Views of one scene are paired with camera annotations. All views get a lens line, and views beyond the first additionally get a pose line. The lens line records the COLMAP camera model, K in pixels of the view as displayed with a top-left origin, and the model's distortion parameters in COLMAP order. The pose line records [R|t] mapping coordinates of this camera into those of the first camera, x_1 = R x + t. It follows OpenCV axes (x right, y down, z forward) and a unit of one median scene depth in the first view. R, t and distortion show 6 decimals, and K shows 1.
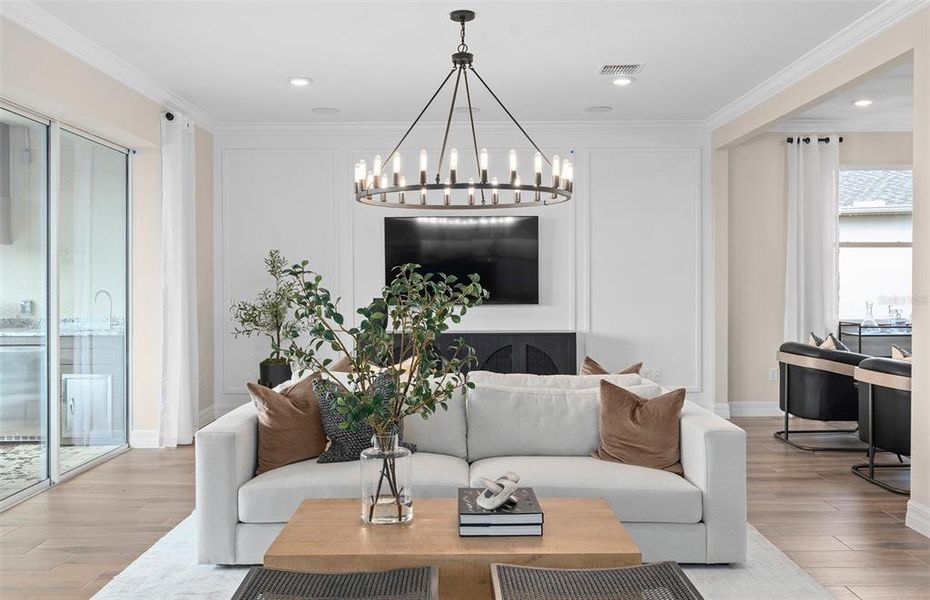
lens RADIAL K [[791.7, 0, 463.9], [0, 791.7, 295.4], [0, 0, 1]] dist [0.002753, 0.005620]
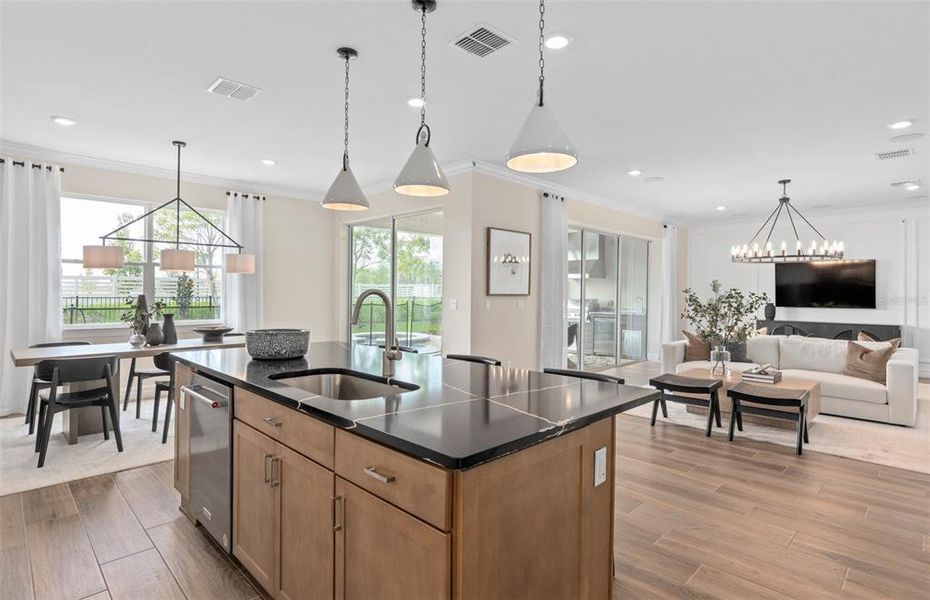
lens RADIAL K [[472.4, 0, 460.9], [0, 472.4, 295.6], [0, 0, 1]] dist [0.001682, 0.000281]
pose [[0.692786, 0.012296, -0.721039, 0.258290], [-0.021160, 0.999771, -0.003281, 0.006136], [0.720833, 0.017531, 0.692887, -0.484592]]
